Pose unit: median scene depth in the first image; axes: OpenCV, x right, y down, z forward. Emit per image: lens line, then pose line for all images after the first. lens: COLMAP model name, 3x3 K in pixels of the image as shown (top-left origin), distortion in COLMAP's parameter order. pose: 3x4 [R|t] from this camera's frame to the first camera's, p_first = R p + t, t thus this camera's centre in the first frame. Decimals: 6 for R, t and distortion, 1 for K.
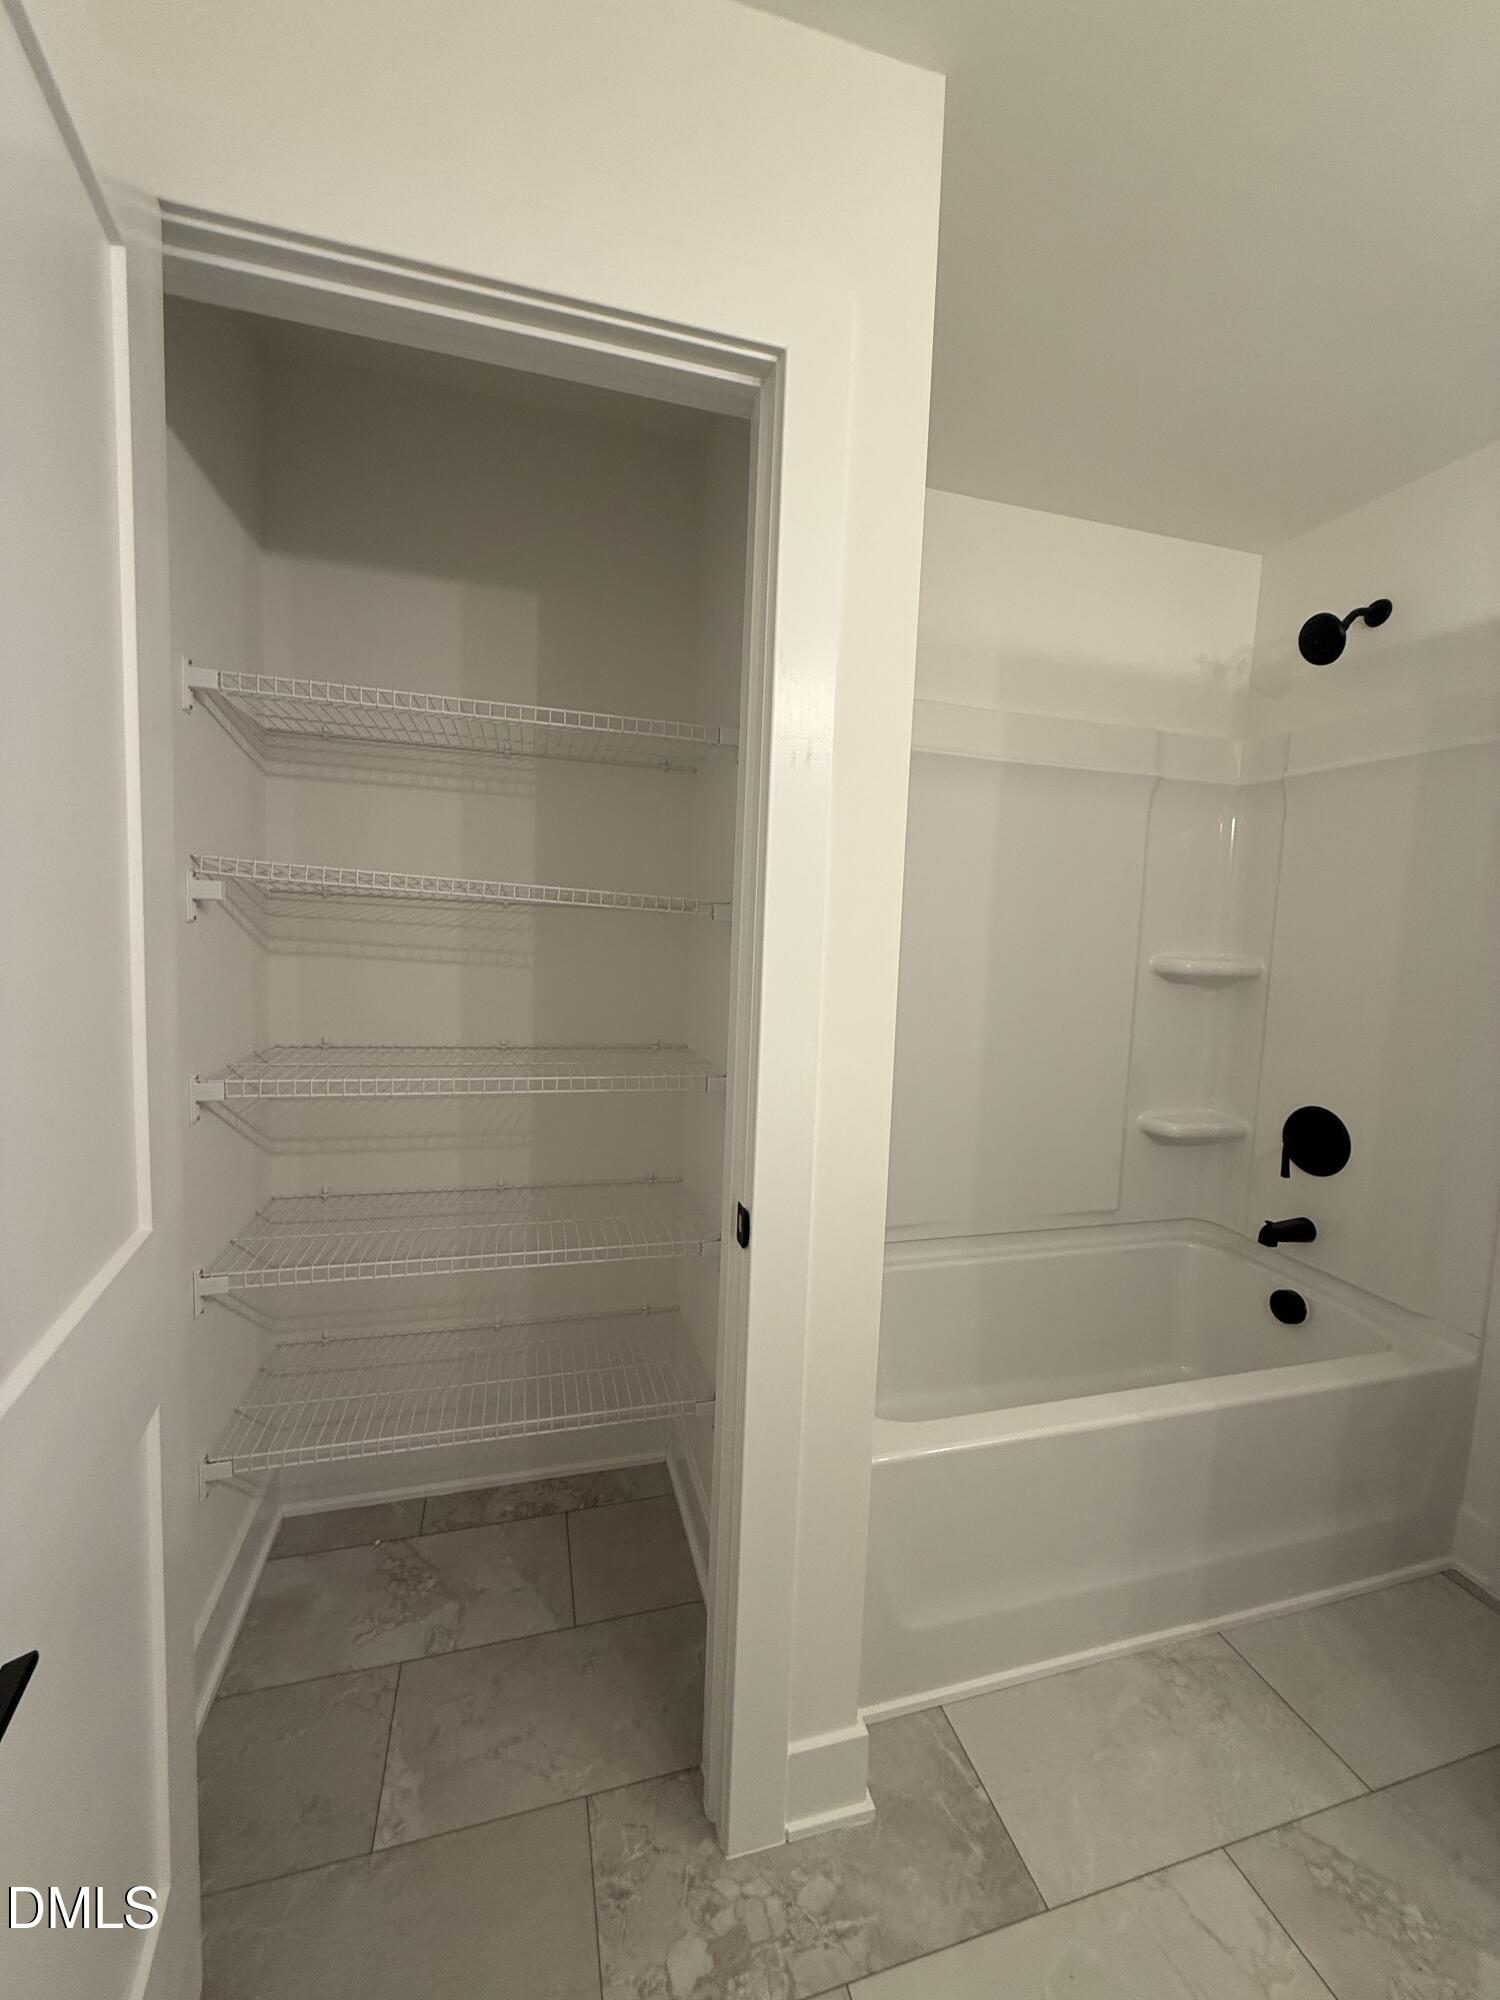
lens RADIAL K [[799.0, 0, 751.1], [0, 799.0, 1000.2], [0, 0, 1]] dist [-0.000730, 0.001078]
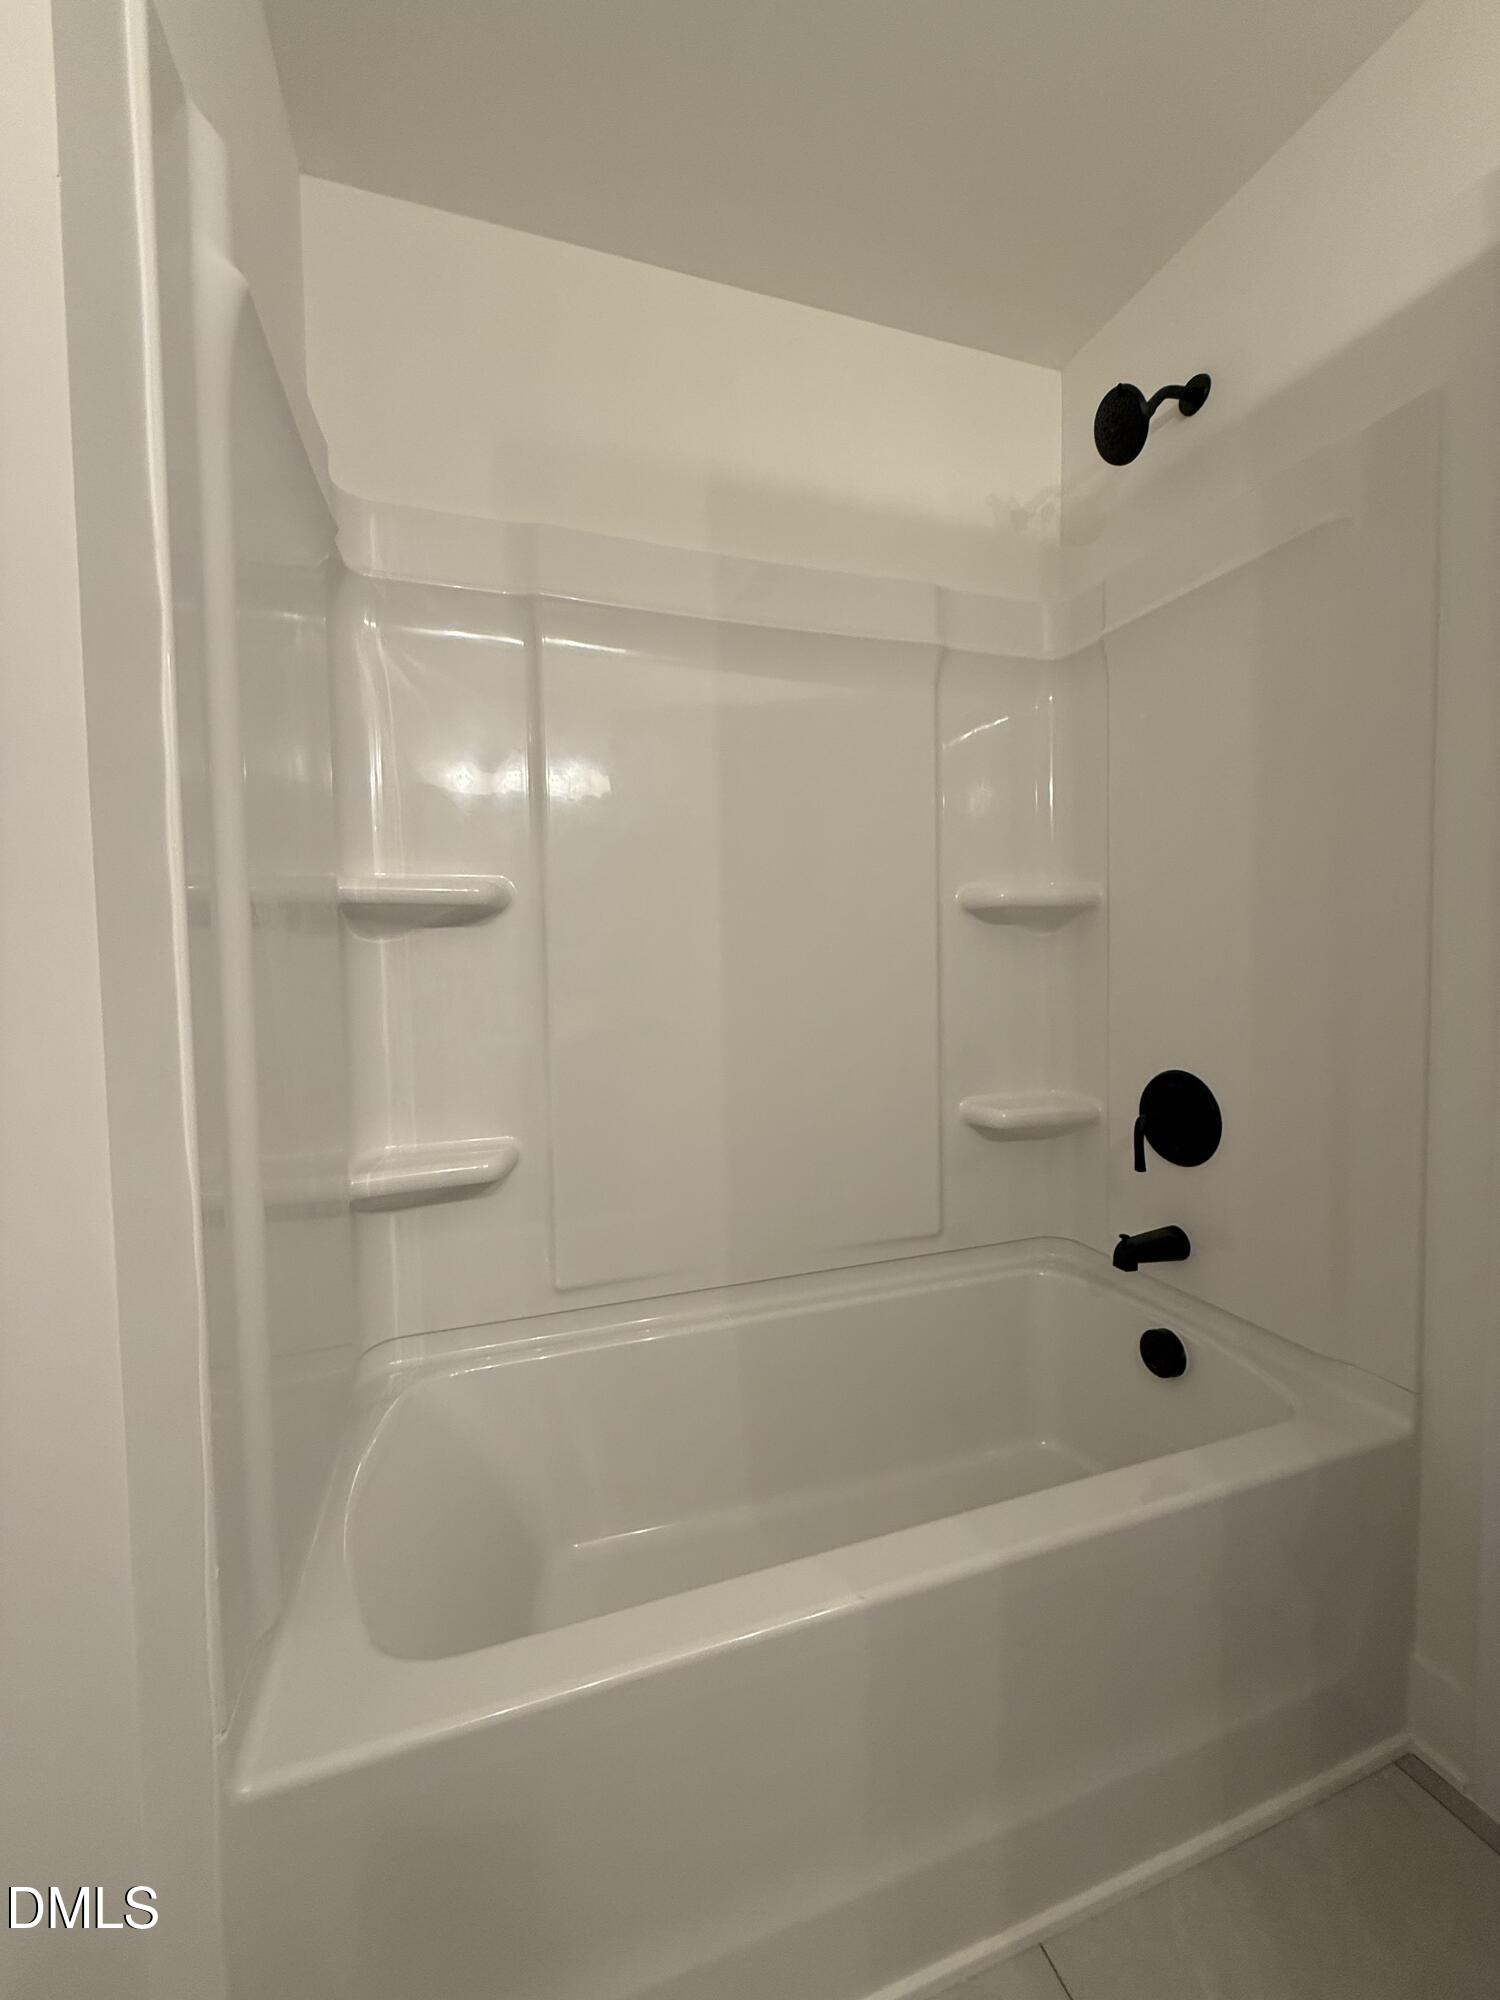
lens RADIAL K [[799.0, 0, 750.2], [0, 799.0, 1005.0], [0, 0, 1]] dist [-0.000730, 0.001078]
pose [[0.996896, -0.061964, 0.048571, 0.290634], [0.063804, 0.997265, -0.037298, 0.076394], [-0.046127, 0.040281, 0.998123, 0.292033]]
